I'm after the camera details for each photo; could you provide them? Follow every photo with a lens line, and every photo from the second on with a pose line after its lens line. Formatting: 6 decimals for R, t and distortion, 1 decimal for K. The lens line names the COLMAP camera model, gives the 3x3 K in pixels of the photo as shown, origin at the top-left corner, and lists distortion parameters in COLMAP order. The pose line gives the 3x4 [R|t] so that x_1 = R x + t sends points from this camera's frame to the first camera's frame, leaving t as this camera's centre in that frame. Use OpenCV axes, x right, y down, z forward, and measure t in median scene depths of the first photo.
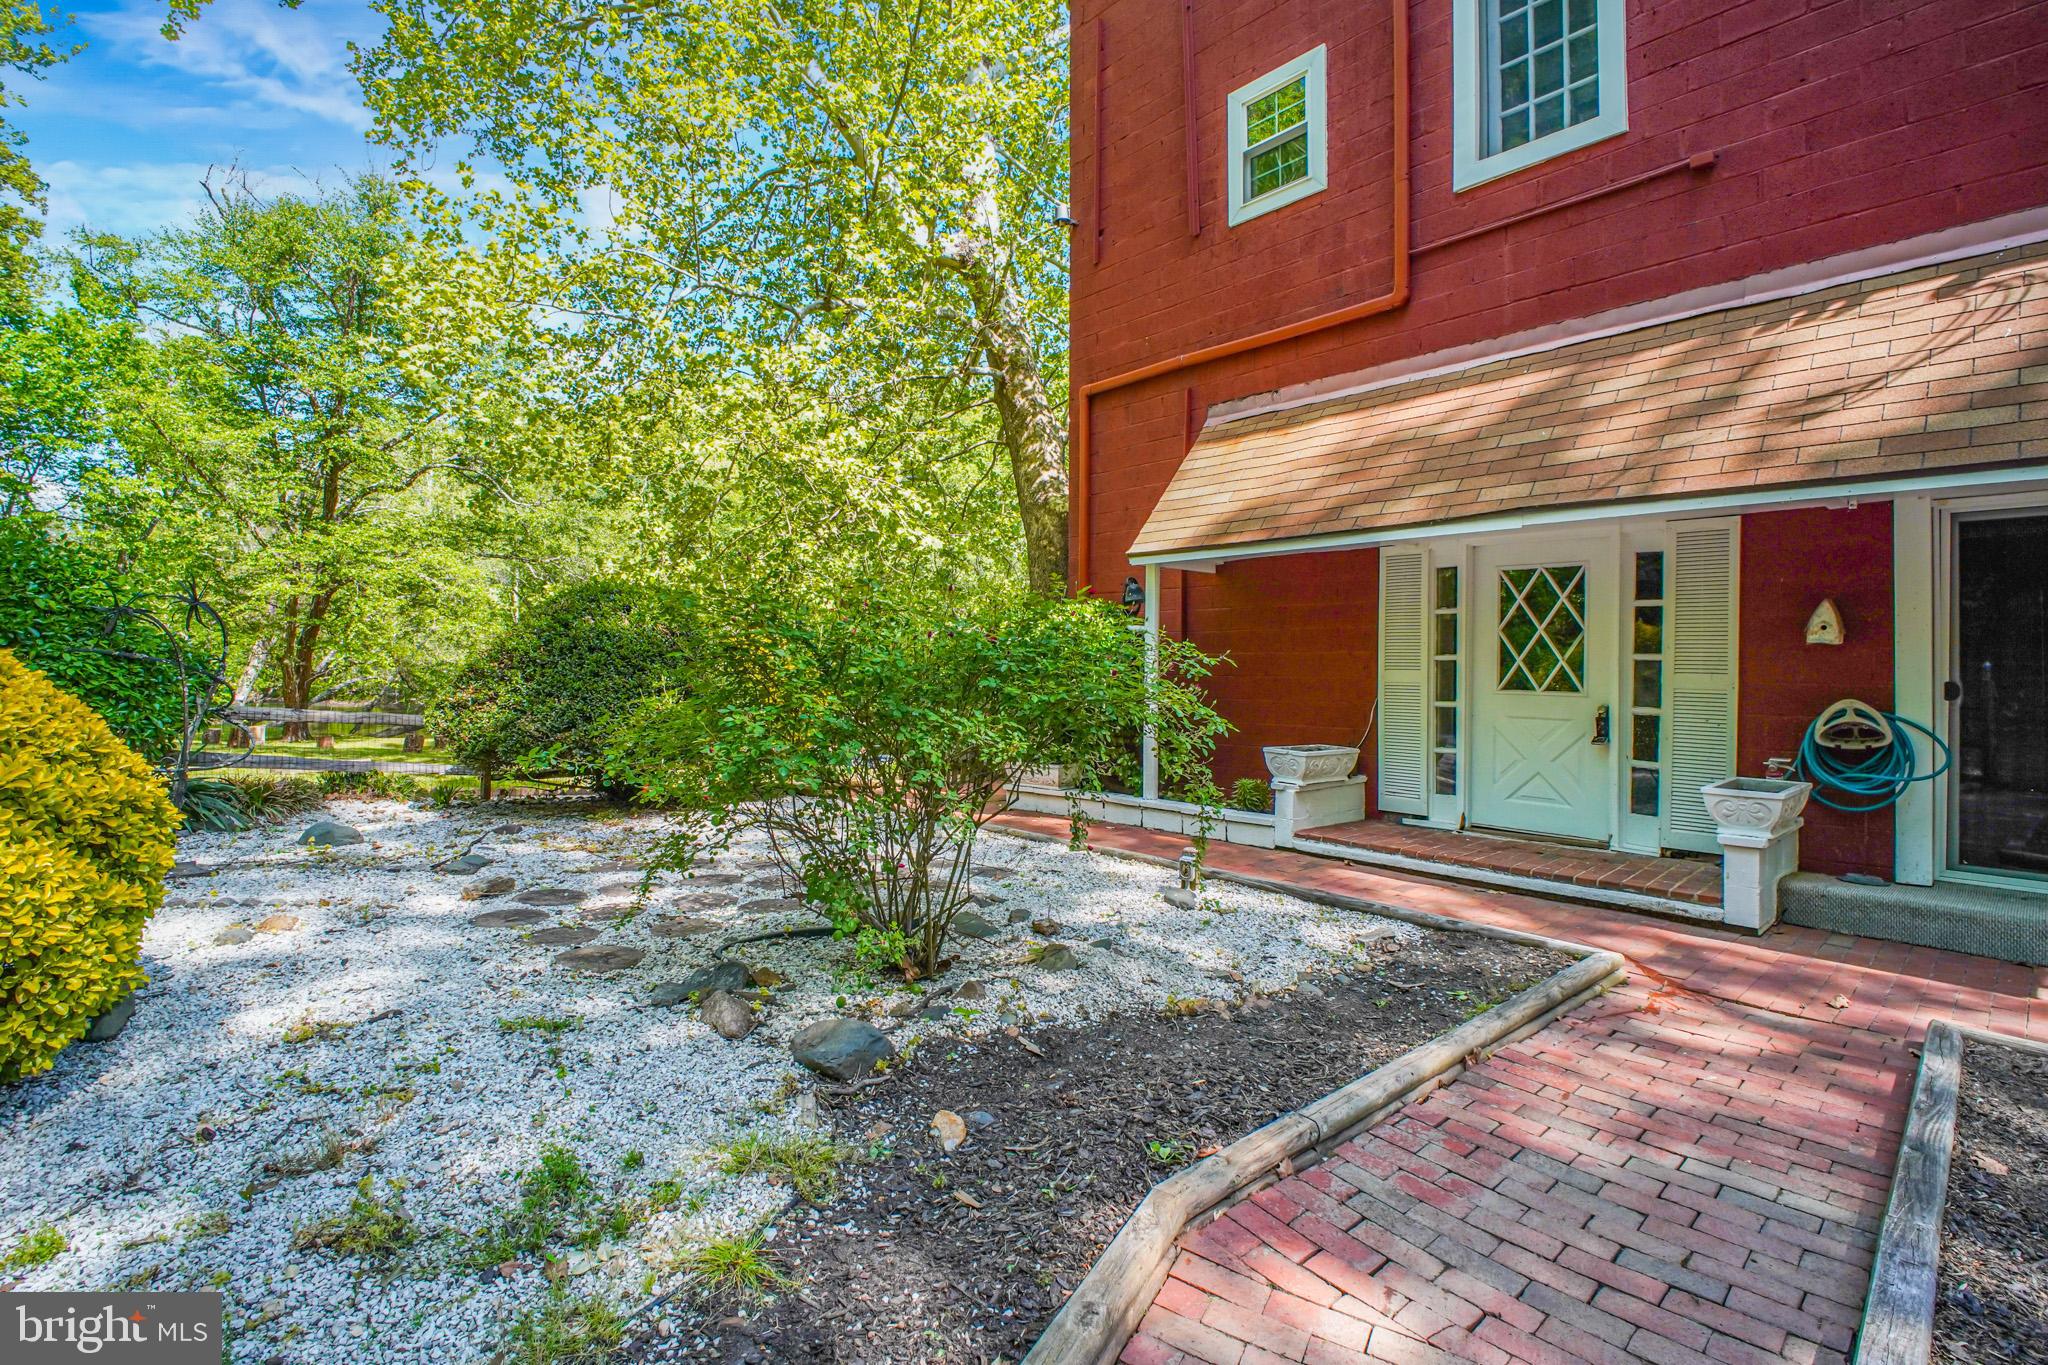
lens RADIAL K [[940.8, 0, 1013.8], [0, 940.8, 662.0], [0, 0, 1]] dist [-0.000027, -0.008140]
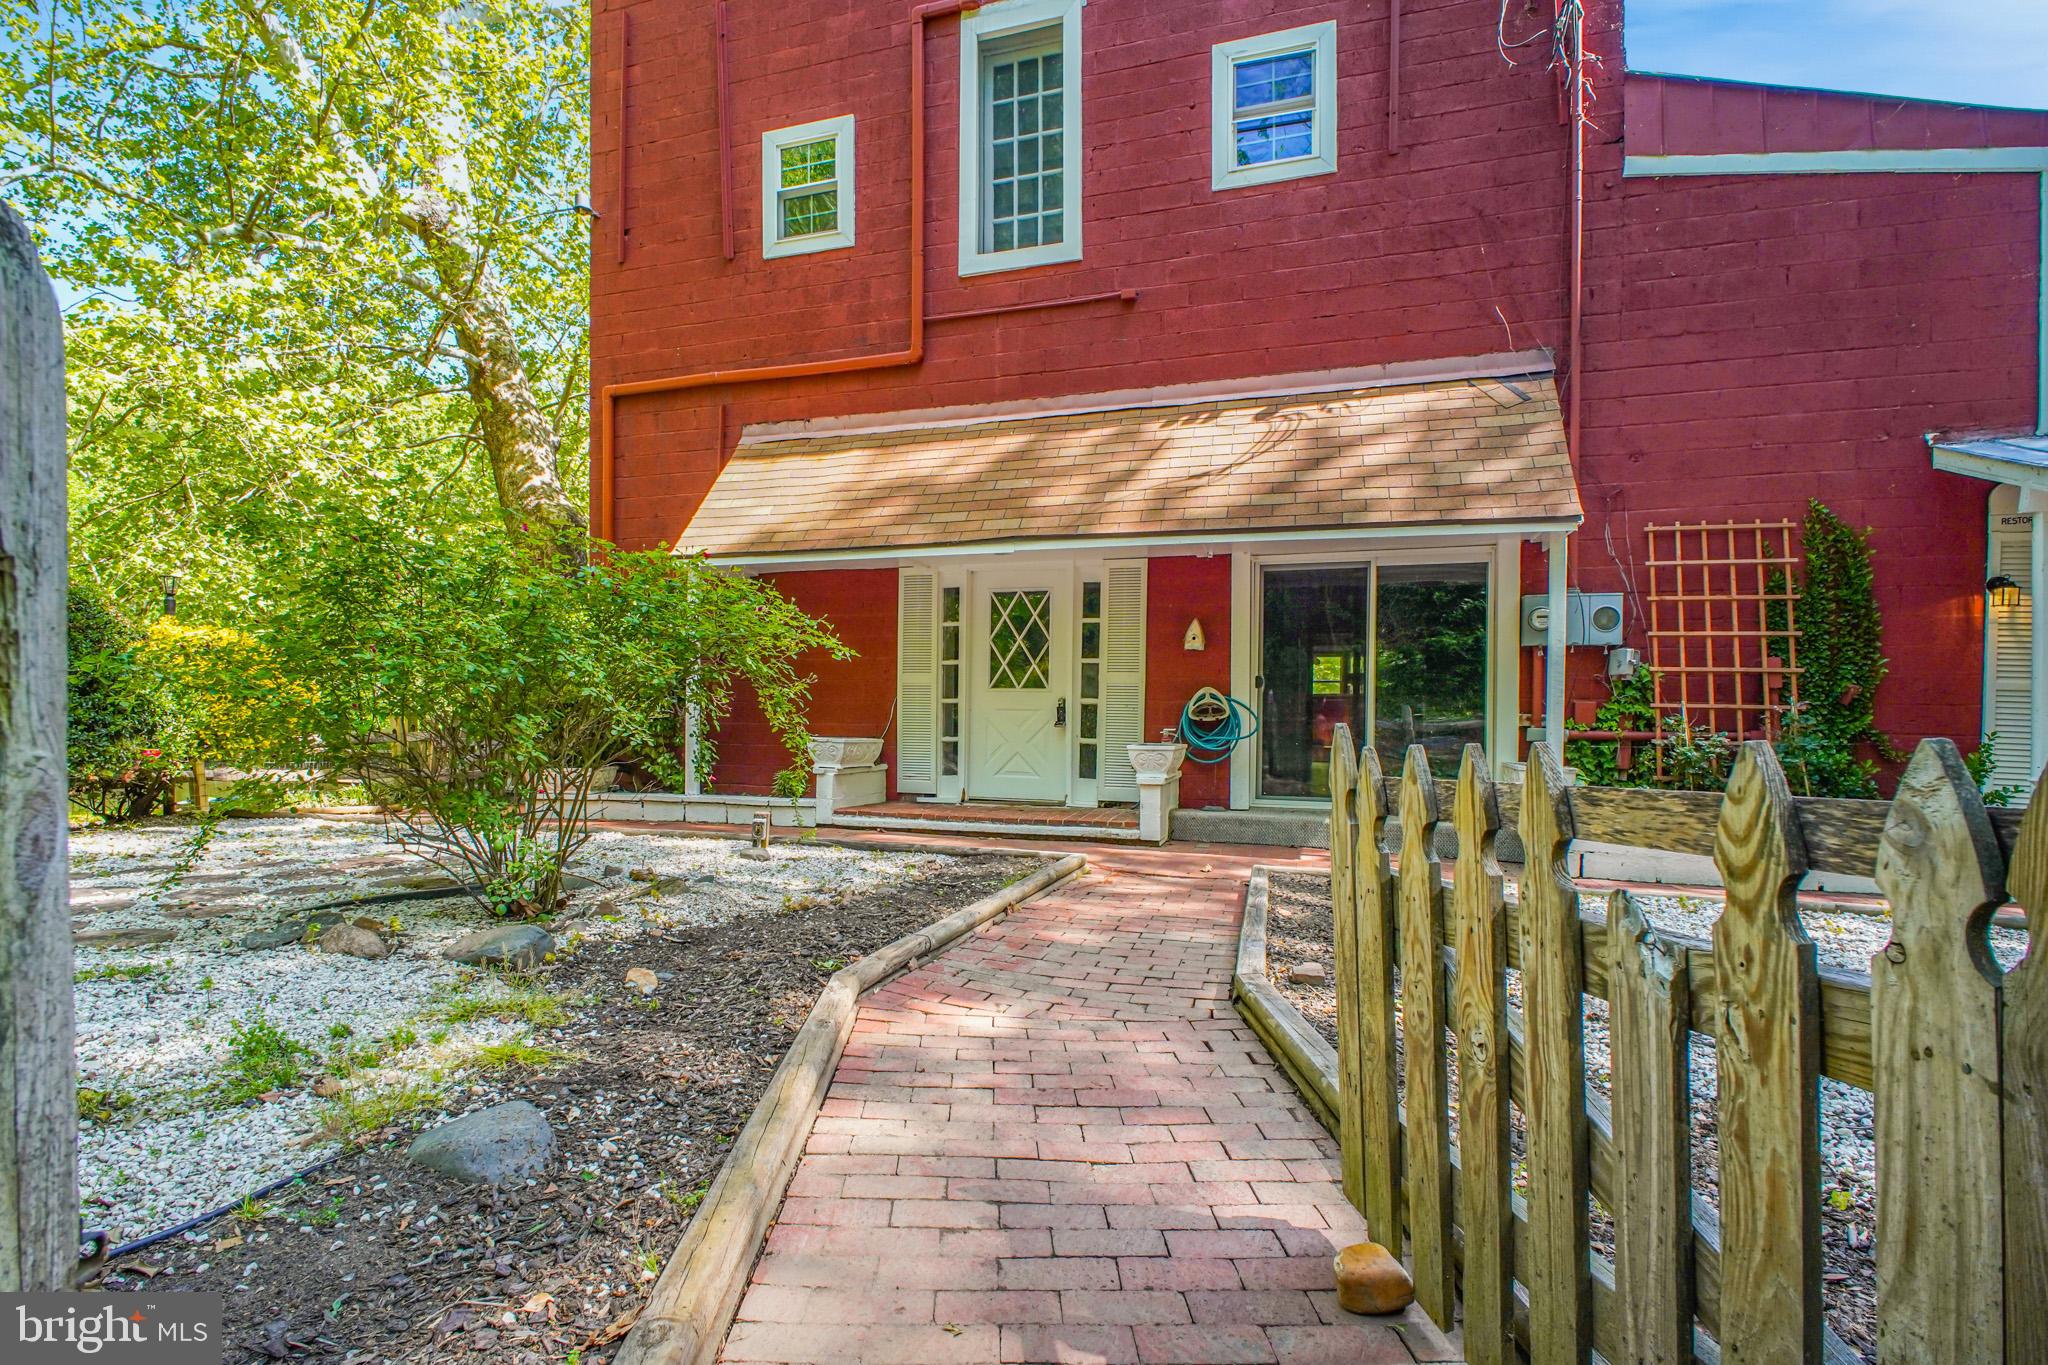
lens RADIAL K [[940.8, 0, 1011.7], [0, 940.8, 730.5], [0, 0, 1]] dist [-0.000027, -0.008140]
pose [[0.856764, -0.007299, 0.515656, -0.107519], [-0.004204, 0.999768, 0.021137, 0.062523], [-0.515691, -0.020278, 0.856535, -0.088460]]
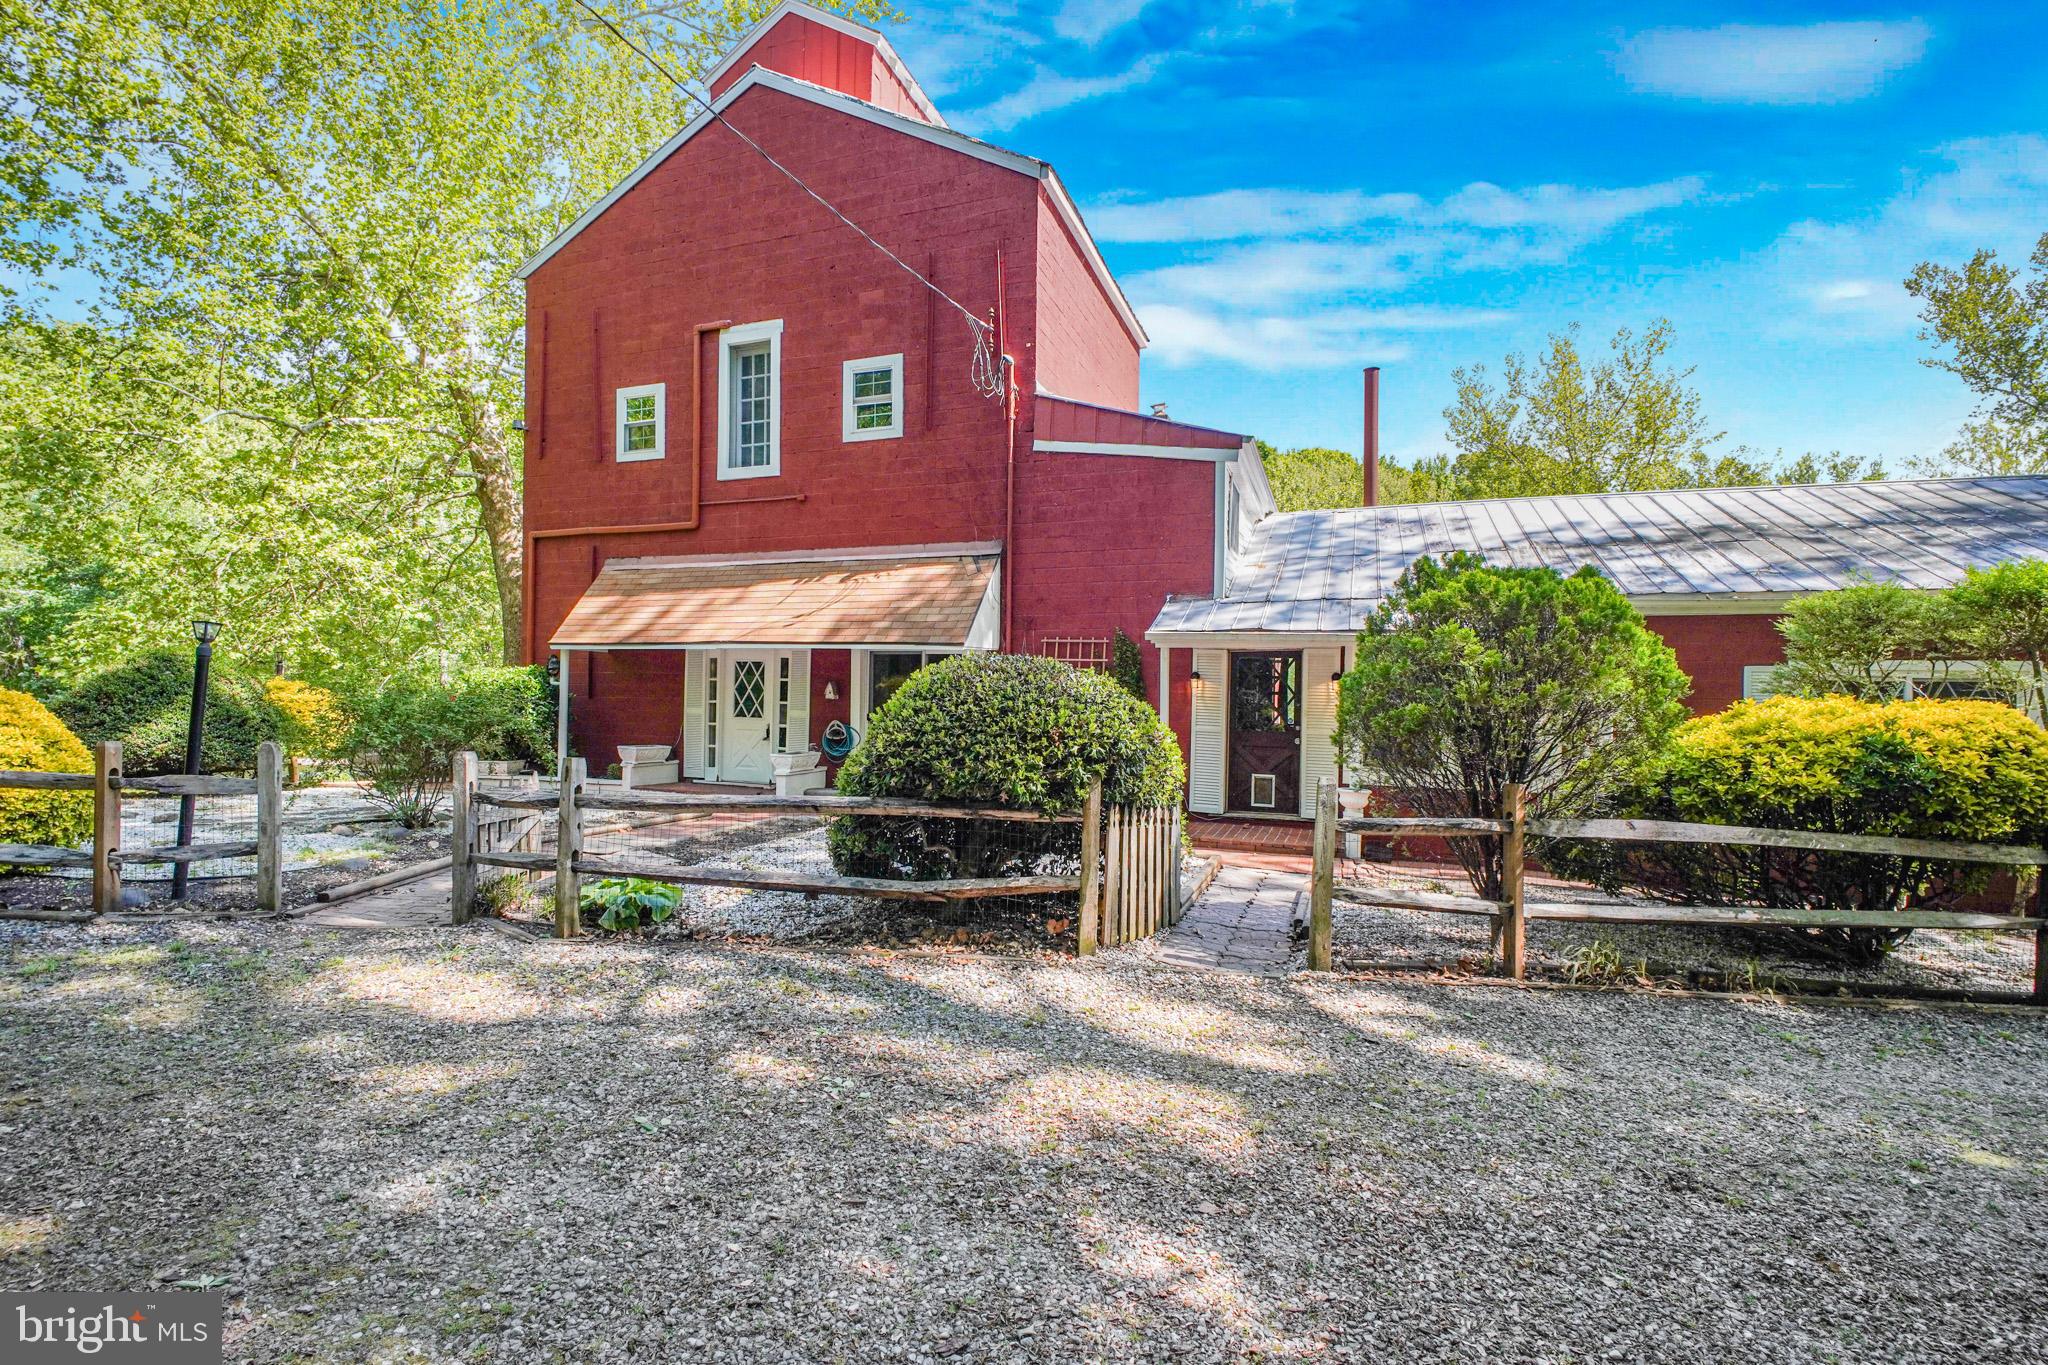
lens RADIAL K [[940.8, 0, 1013.3], [0, 940.8, 697.3], [0, 0, 1]] dist [-0.000027, -0.008140]
pose [[0.883512, 0.006607, 0.468362, 0.076501], [-0.011189, 0.999913, 0.007002, -0.039166], [-0.468274, -0.011427, 0.883509, -1.260761]]
